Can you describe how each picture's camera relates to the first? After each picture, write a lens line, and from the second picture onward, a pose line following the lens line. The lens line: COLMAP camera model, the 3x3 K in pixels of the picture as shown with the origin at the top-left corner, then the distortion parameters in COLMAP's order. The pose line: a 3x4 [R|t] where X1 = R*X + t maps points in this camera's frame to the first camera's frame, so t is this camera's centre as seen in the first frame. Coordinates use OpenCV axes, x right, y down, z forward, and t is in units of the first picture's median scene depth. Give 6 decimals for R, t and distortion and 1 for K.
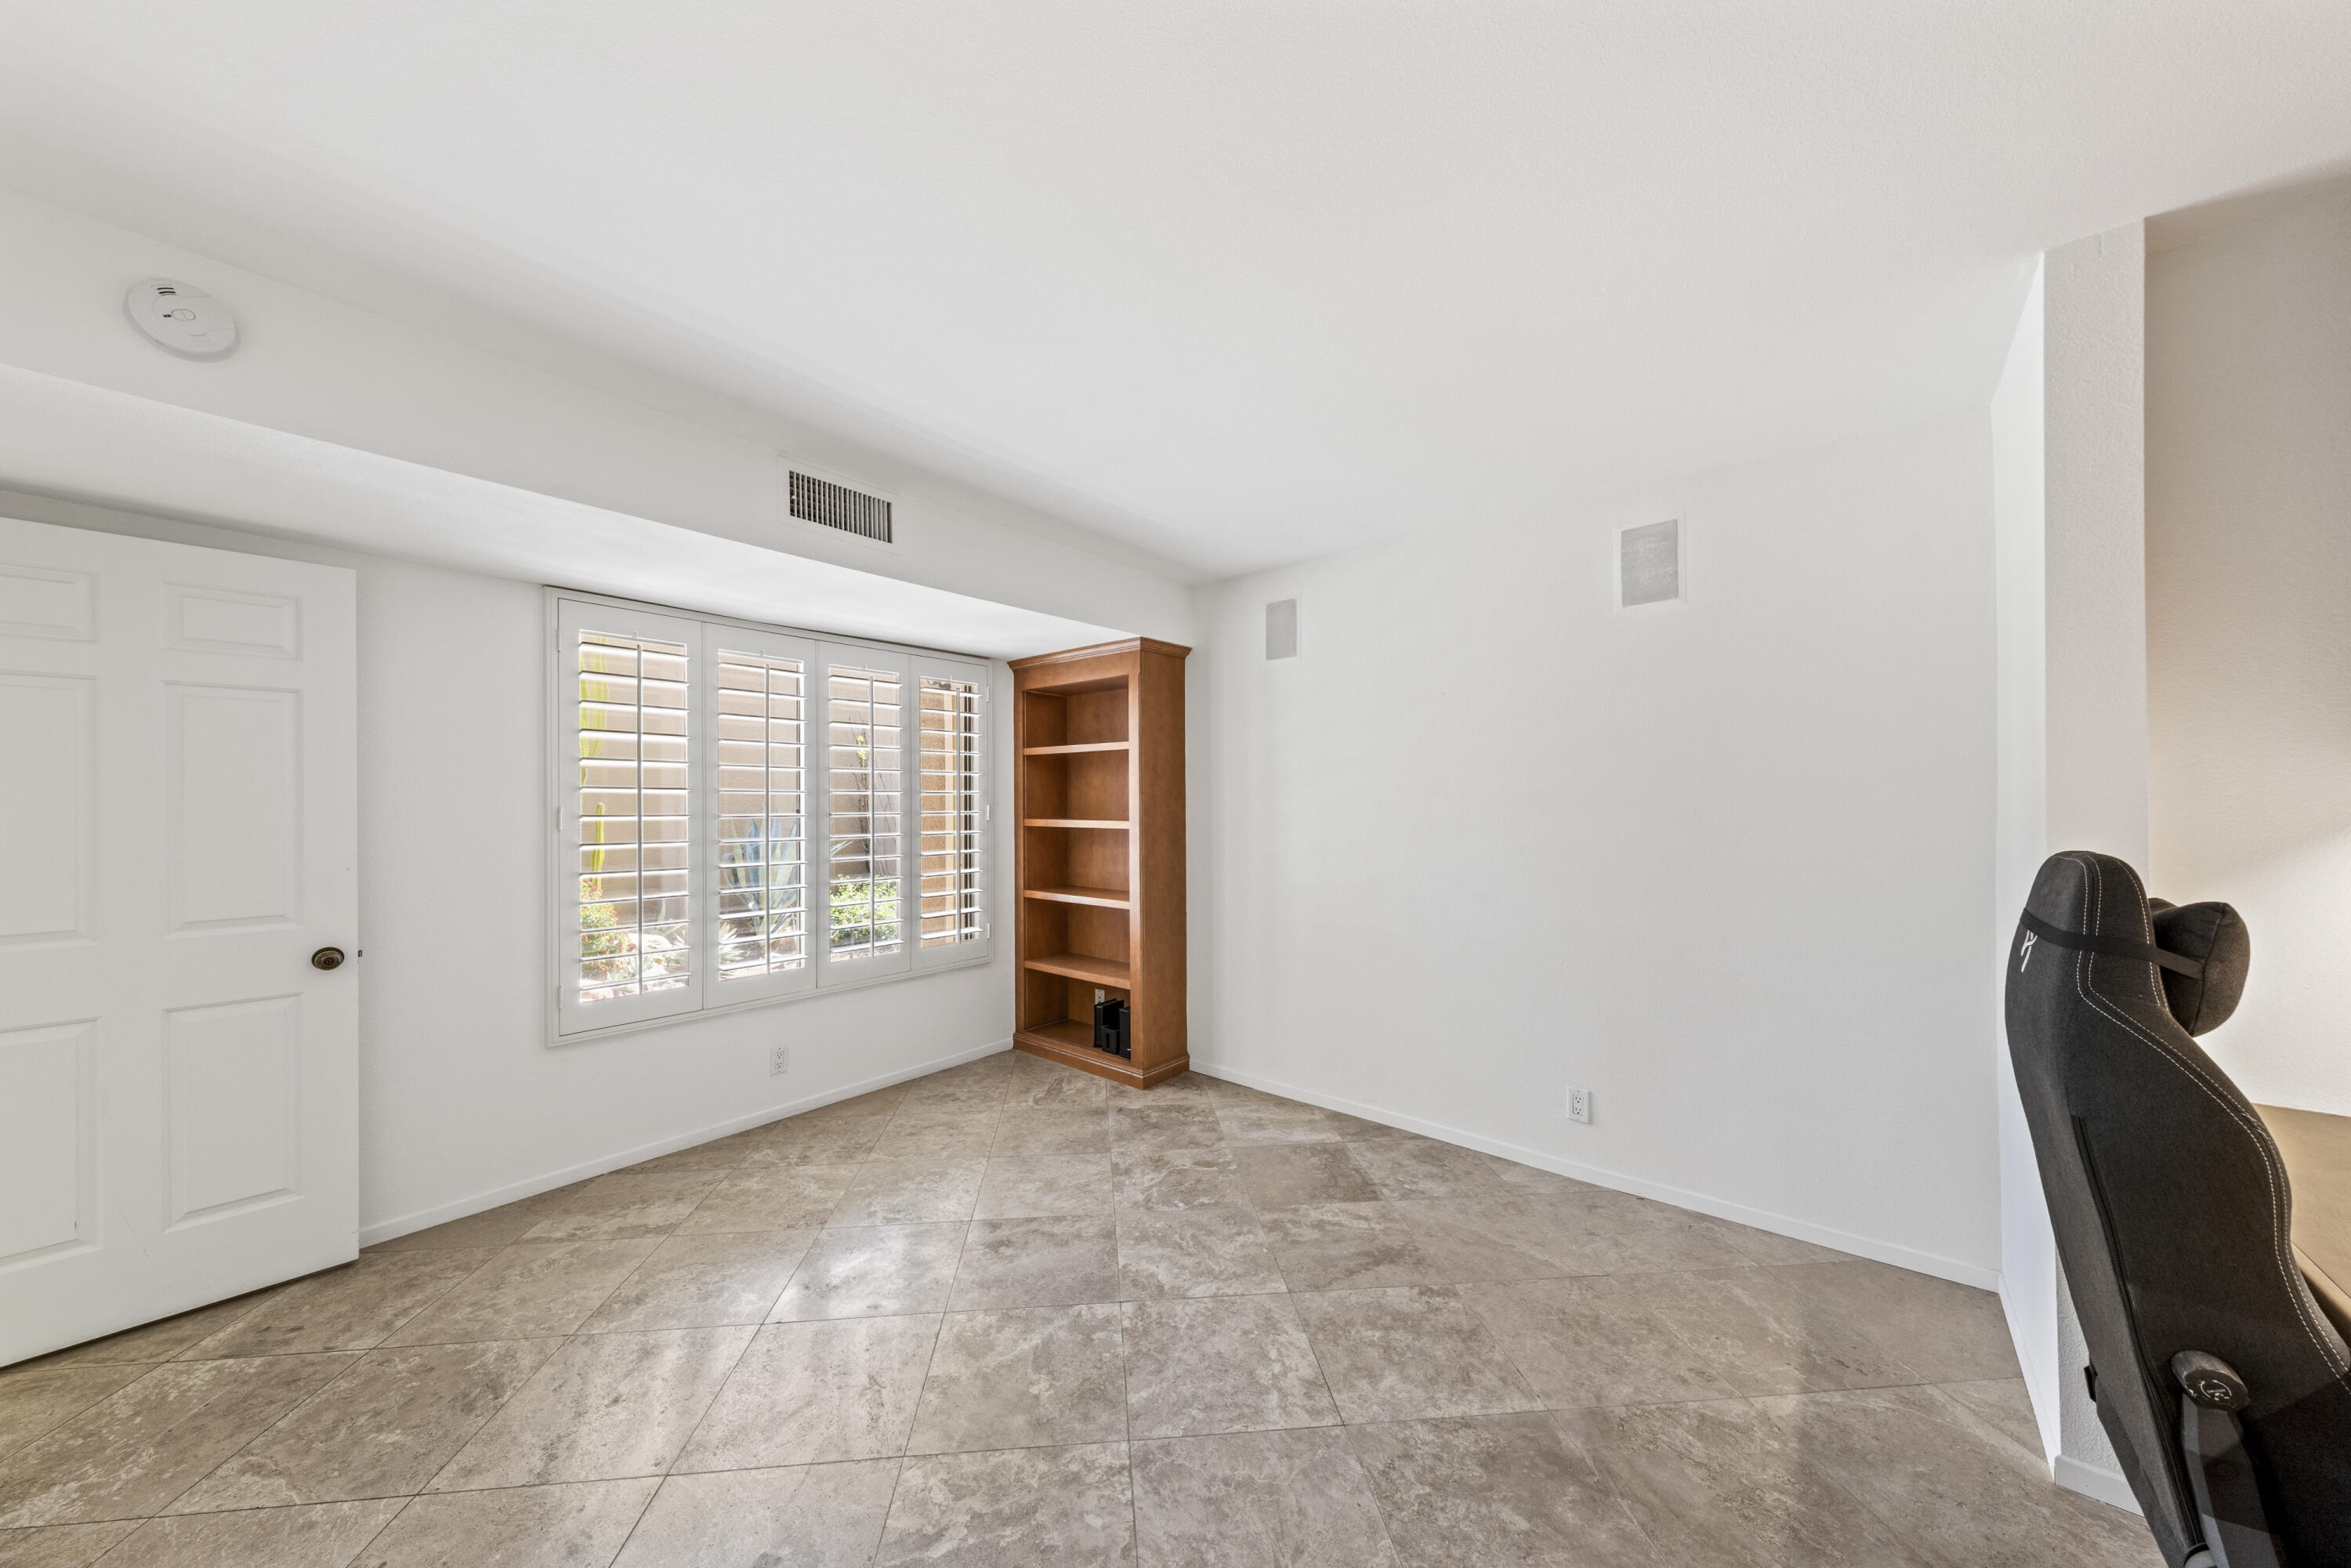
lens RADIAL K [[809.8, 0, 1065.1], [0, 809.8, 808.3], [0, 0, 1]] dist [0.007471, -0.001530]
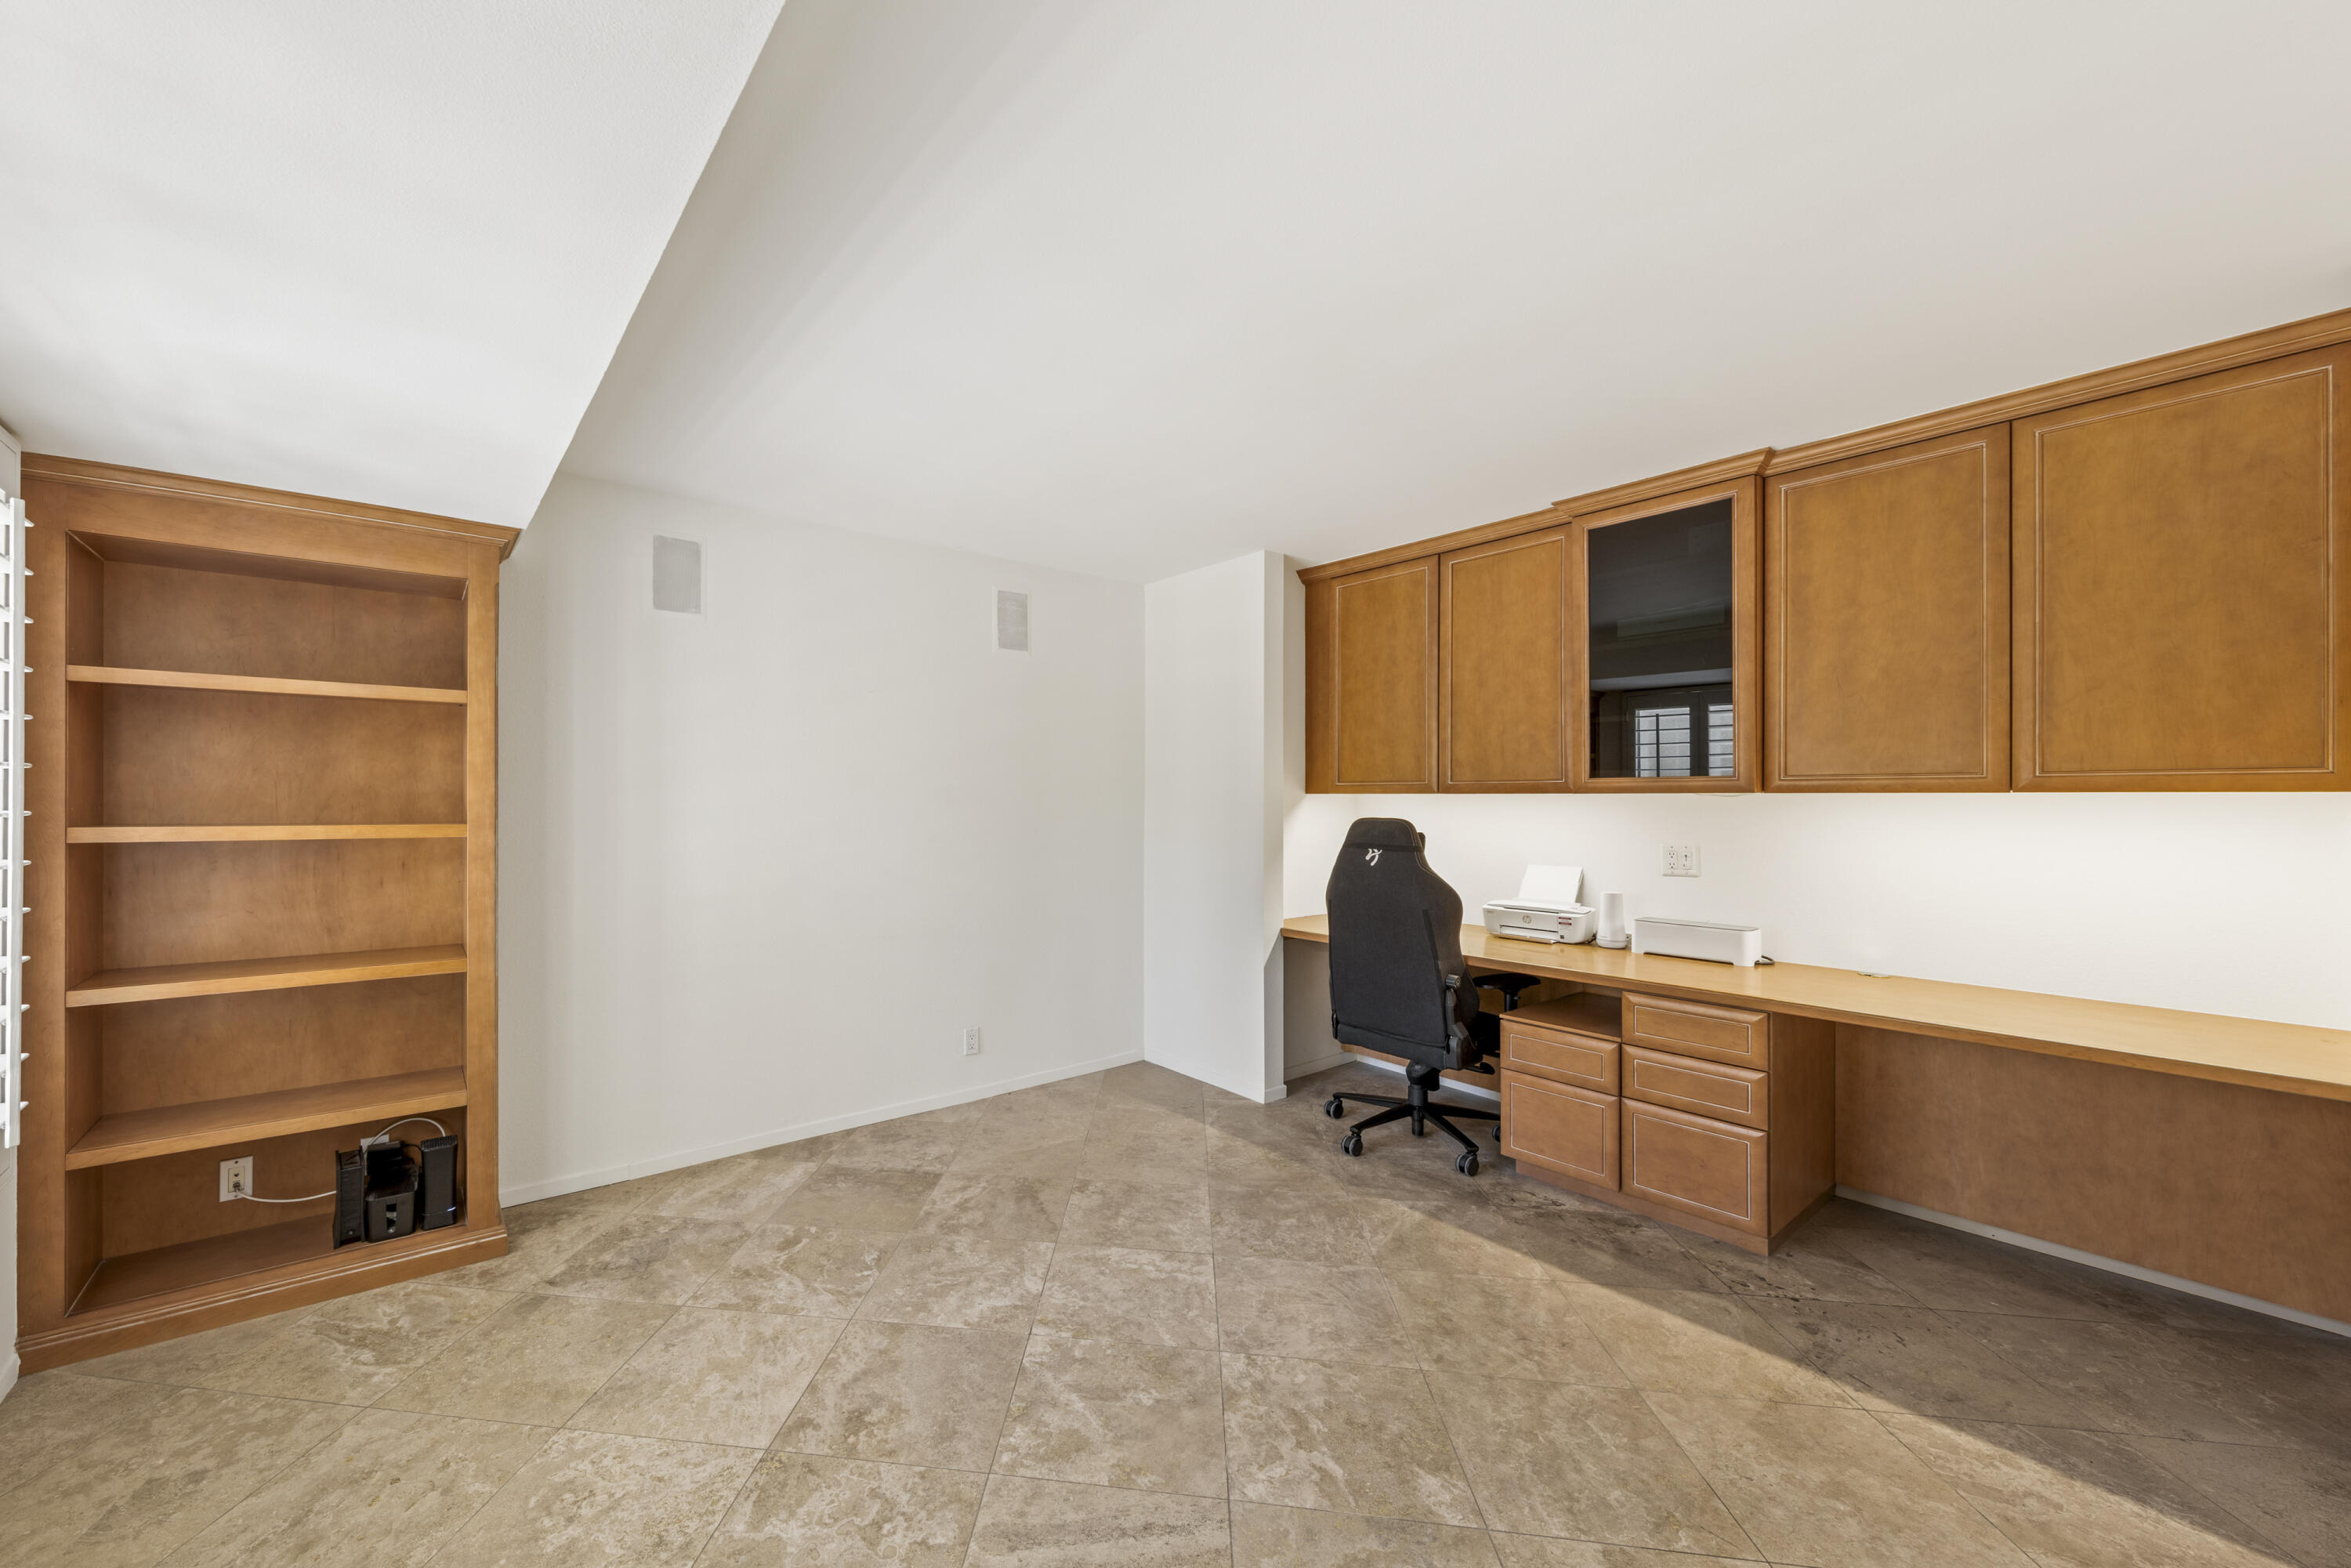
lens RADIAL K [[911.1, 0, 1165.6], [0, 911.1, 790.5], [0, 0, 1]] dist [0.002928, -0.000589]
pose [[0.109057, 0.014126, 0.993935, -0.757740], [0.002959, 0.999890, -0.014536, 0.004813], [-0.994031, 0.004526, 0.109003, 0.580963]]
